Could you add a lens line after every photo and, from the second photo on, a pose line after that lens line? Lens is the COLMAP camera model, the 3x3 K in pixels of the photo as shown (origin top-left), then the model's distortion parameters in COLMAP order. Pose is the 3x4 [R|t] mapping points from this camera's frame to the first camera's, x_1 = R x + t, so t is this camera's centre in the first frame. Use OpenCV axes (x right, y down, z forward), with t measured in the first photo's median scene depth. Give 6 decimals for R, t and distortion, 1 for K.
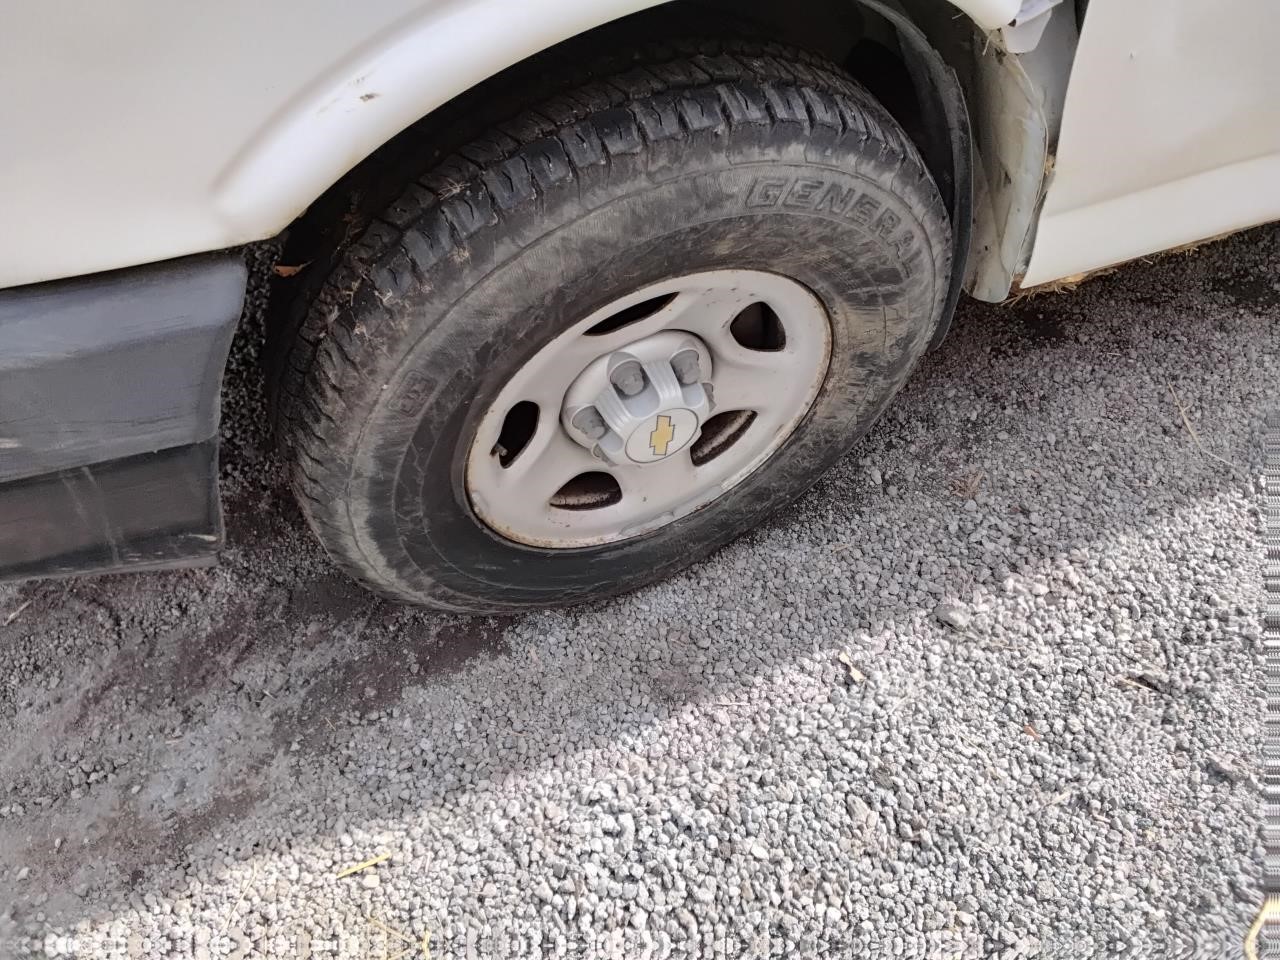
lens RADIAL K [[1002.7, 0, 648.6], [0, 1002.7, 485.9], [0, 0, 1]] dist [0.119697, -0.196941]
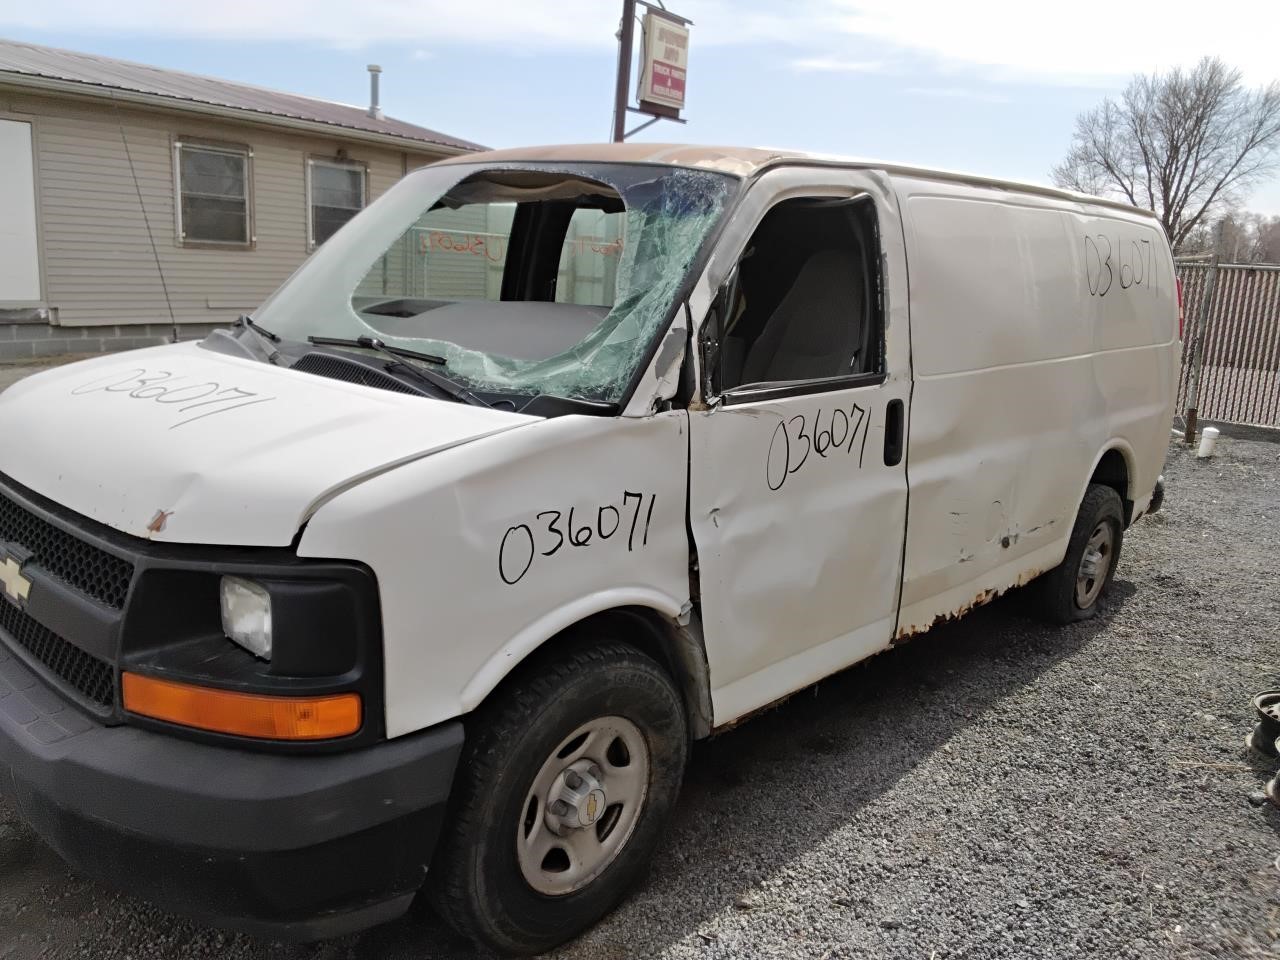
lens RADIAL K [[1002.7, 0, 648.6], [0, 1002.7, 485.9], [0, 0, 1]] dist [0.119697, -0.196941]
pose [[0.920795, -0.105964, 0.375378, -0.596801], [0.319713, 0.756325, -0.570750, 0.684860], [-0.223429, 0.645557, 0.730299, -1.025727]]
